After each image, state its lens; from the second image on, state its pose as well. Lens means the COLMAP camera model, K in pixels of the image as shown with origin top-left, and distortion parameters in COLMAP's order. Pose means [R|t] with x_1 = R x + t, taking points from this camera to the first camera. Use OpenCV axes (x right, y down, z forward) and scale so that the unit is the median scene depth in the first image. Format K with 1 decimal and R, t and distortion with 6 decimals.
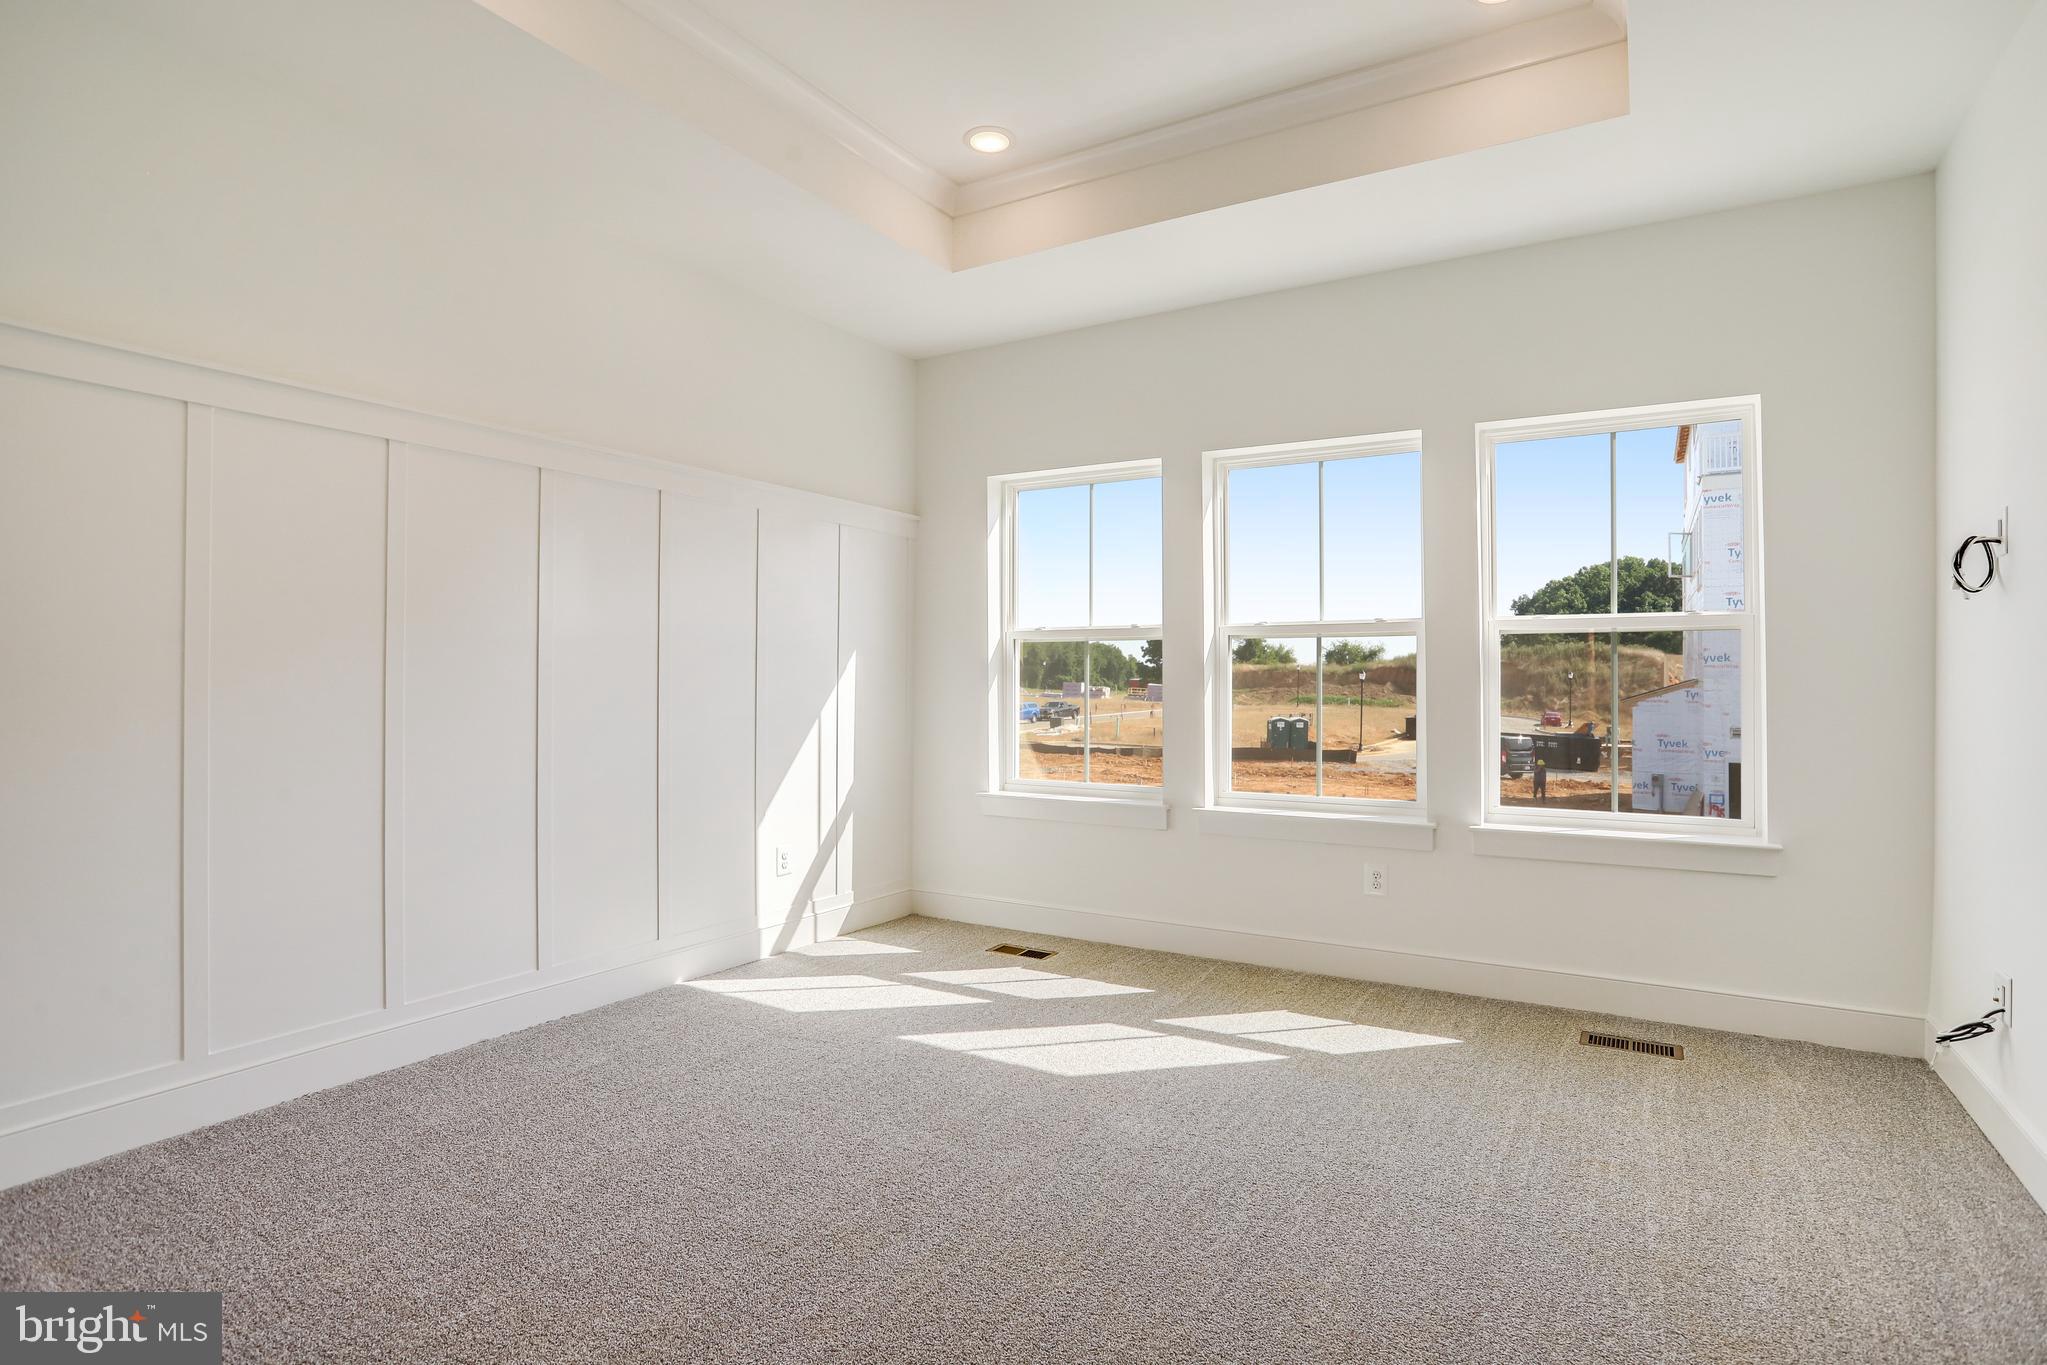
lens RADIAL K [[1034.2, 0, 1045.0], [0, 1034.2, 677.7], [0, 0, 1]] dist [-0.082277, 0.044269]
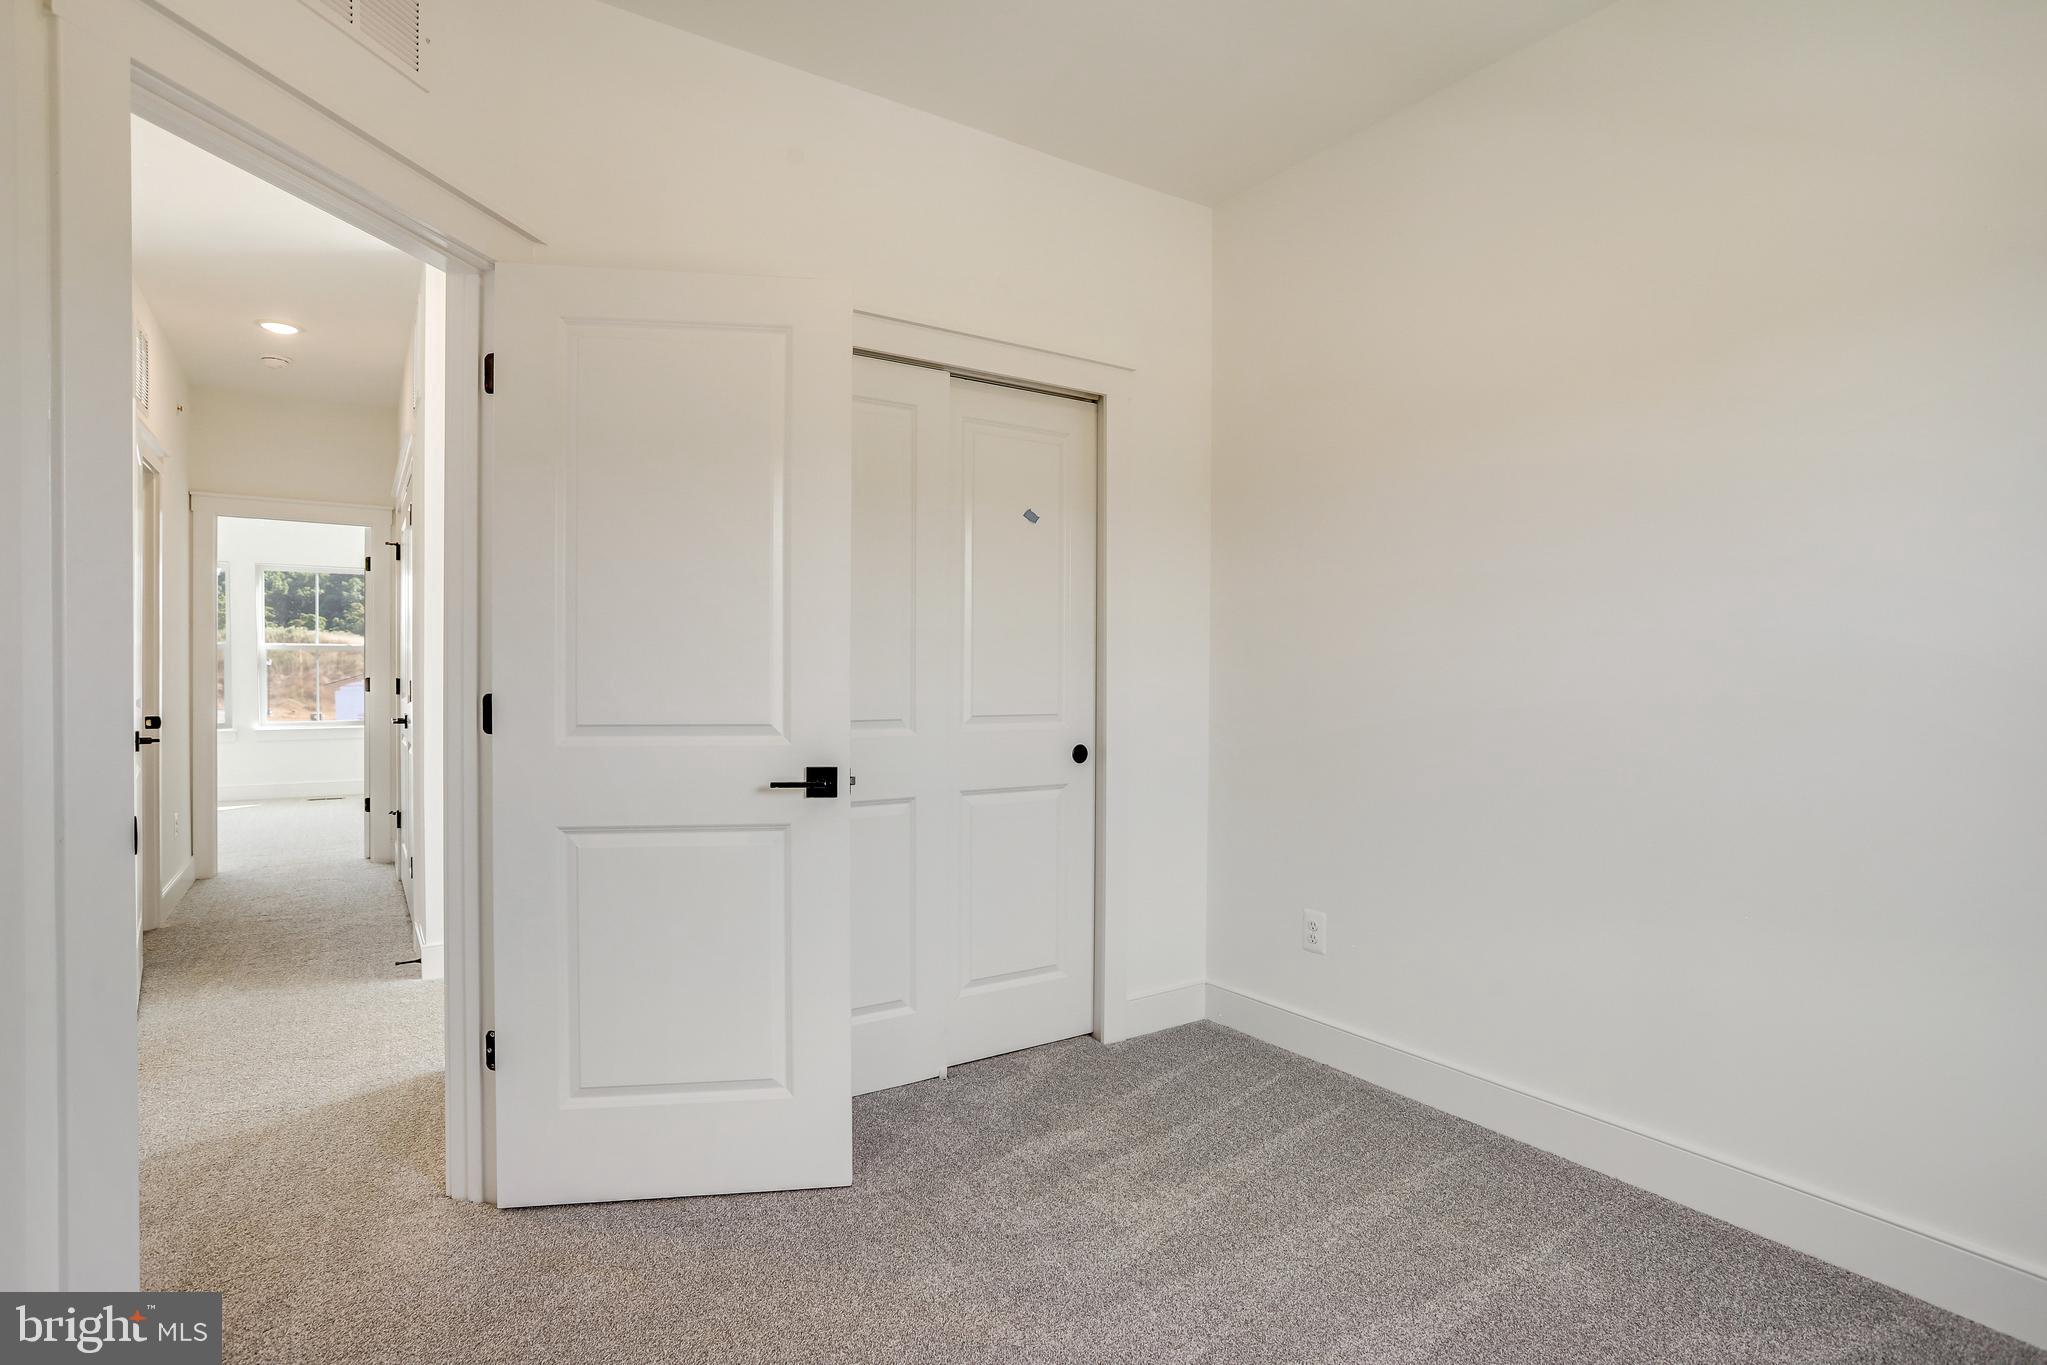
lens RADIAL K [[1034.2, 0, 1045.0], [0, 1034.2, 677.7], [0, 0, 1]] dist [-0.082277, 0.044269]
pose [[0.417877, -0.009491, 0.908454, -0.842258], [-0.002767, 0.999927, 0.011720, -0.014899], [-0.908499, -0.007411, 0.417820, -1.503369]]
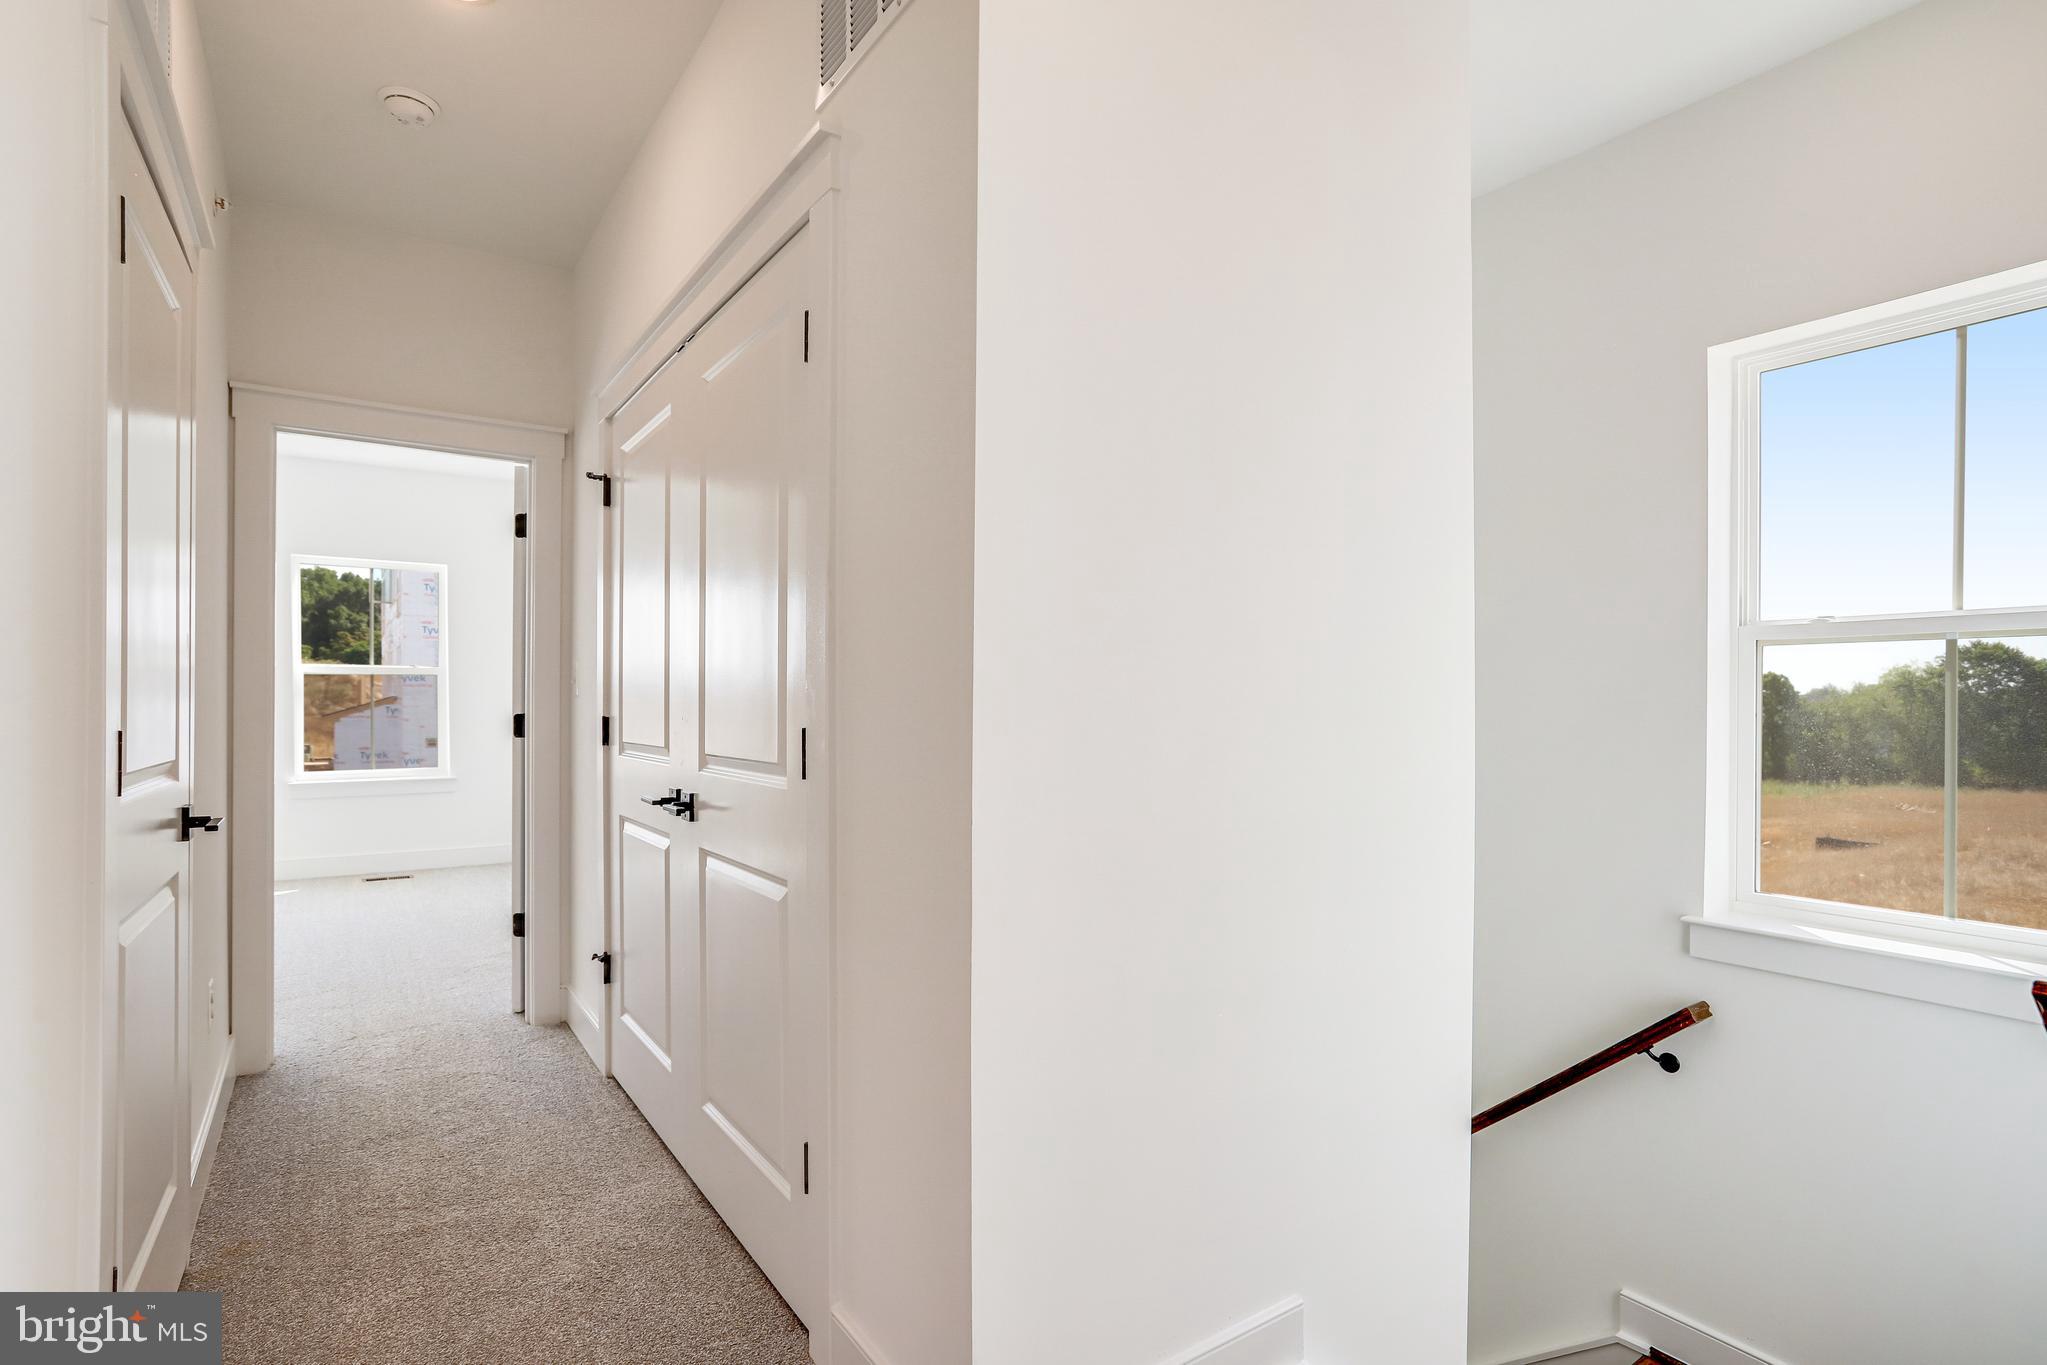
lens RADIAL K [[1021.3, 0, 1037.5], [0, 1021.3, 685.8], [0, 0, 1]] dist [-0.061425, 0.040053]
pose [[0.410593, 0.005285, 0.911803, -0.548004], [0.001834, 0.999976, -0.006622, -0.012683], [-0.911817, 0.004391, 0.410574, -0.780064]]
